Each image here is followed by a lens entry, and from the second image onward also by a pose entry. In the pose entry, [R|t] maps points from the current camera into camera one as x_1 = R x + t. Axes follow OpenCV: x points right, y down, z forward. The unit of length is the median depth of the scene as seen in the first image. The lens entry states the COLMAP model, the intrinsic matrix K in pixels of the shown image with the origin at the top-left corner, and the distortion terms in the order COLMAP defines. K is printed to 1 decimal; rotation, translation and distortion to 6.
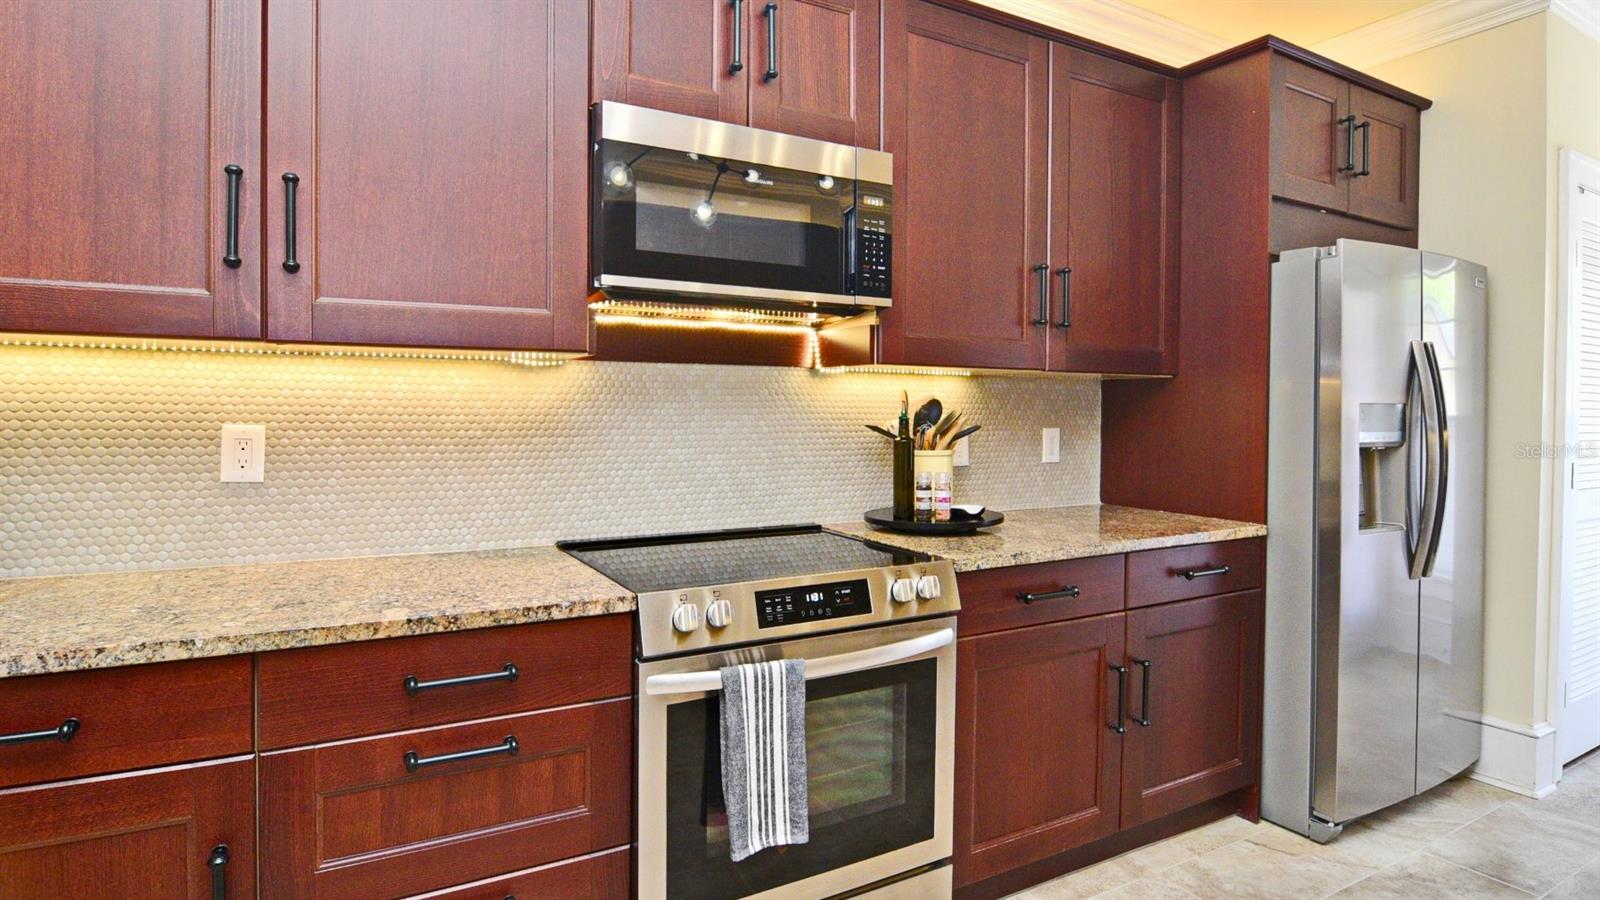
lens RADIAL K [[851.9, 0, 804.2], [0, 851.9, 421.4], [0, 0, 1]] dist [-0.018296, -0.002536]
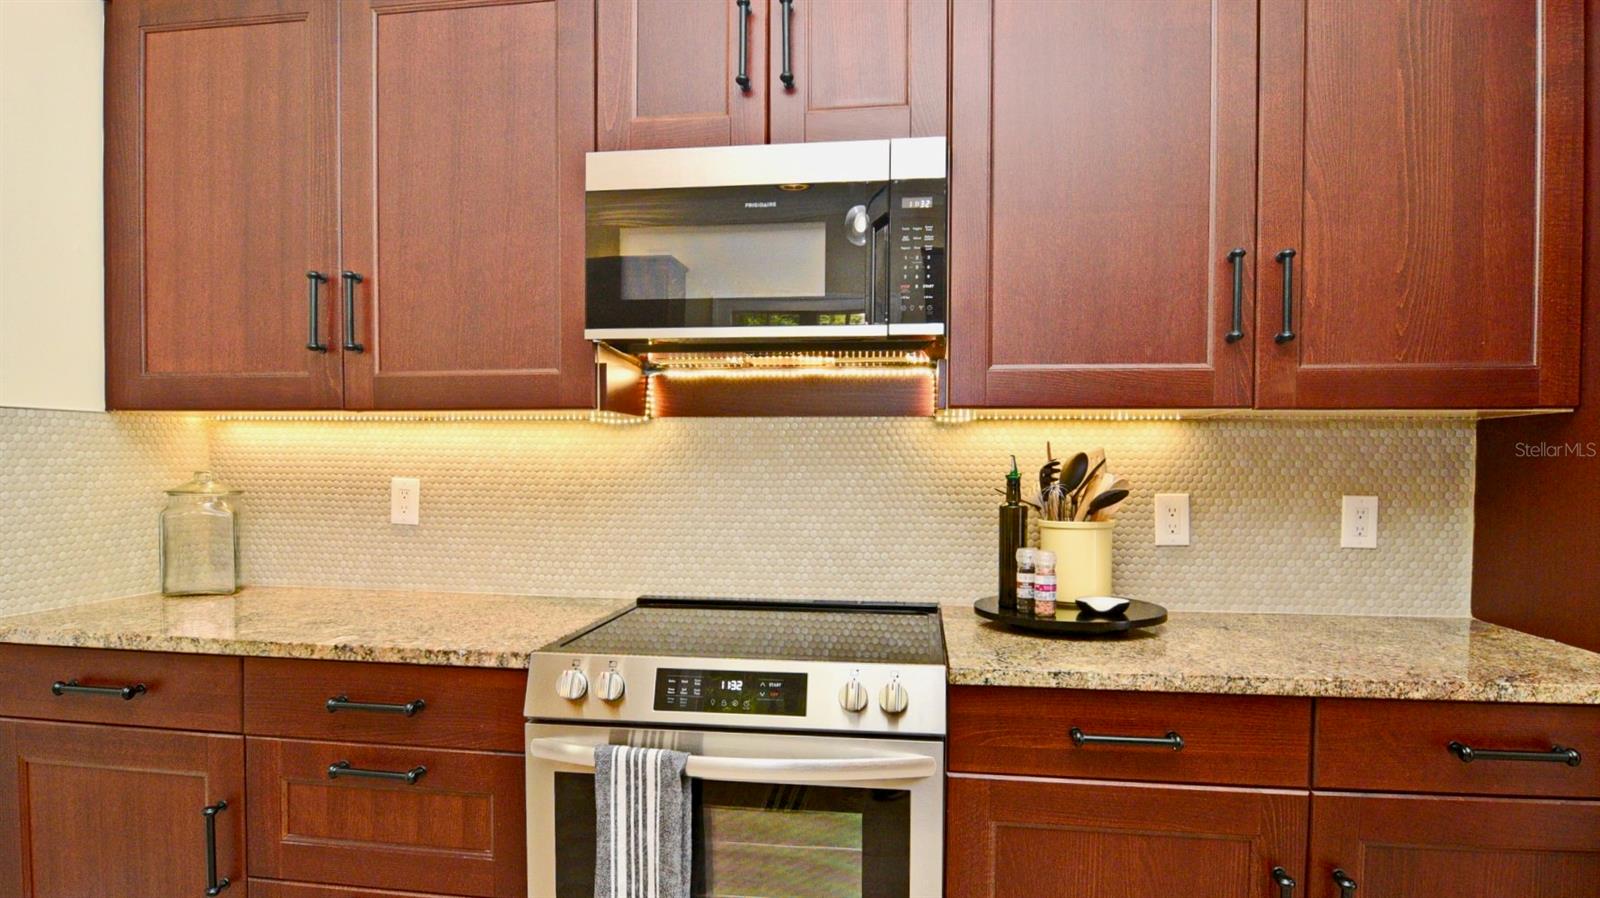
lens RADIAL K [[856.6, 0, 794.5], [0, 856.6, 491.7], [0, 0, 1]] dist [-0.017279, -0.000121]
pose [[0.796785, 0.016382, -0.604041, 0.486802], [-0.010685, 0.999858, 0.013022, 0.001070], [0.604169, -0.003922, 0.796847, 0.302700]]
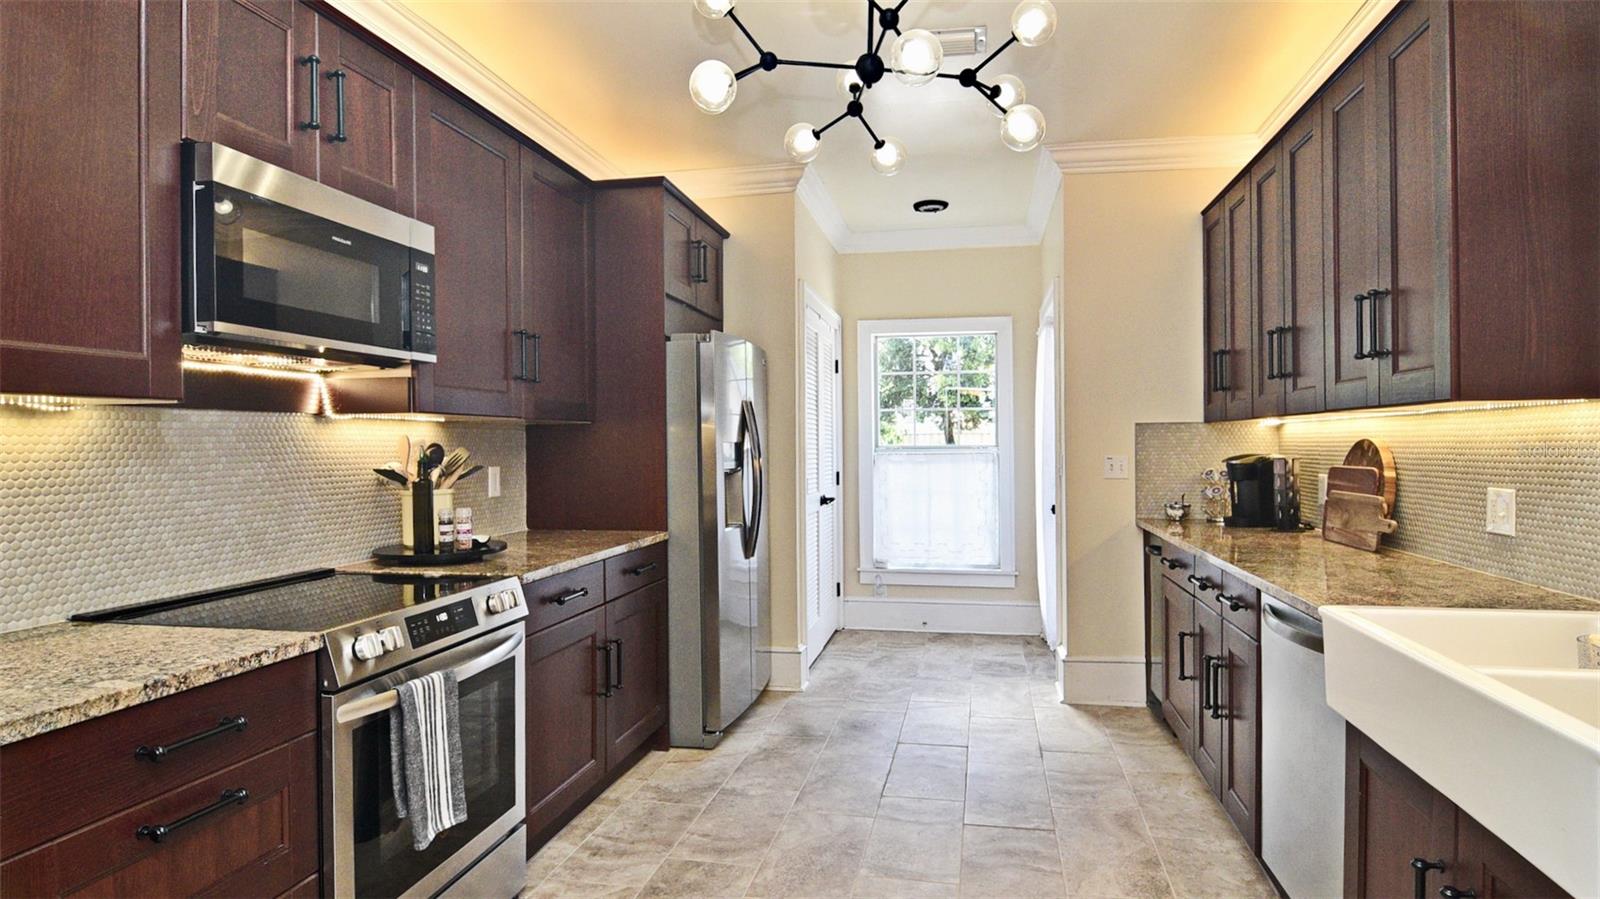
lens RADIAL K [[883.6, 0, 803.6], [0, 883.6, 451.9], [0, 0, 1]] dist [-0.028368, -0.001605]
pose [[0.657194, -0.020076, 0.753454, -0.473196], [0.025904, 0.999656, 0.004041, -0.008860], [-0.753276, 0.016862, 0.657488, -0.134751]]
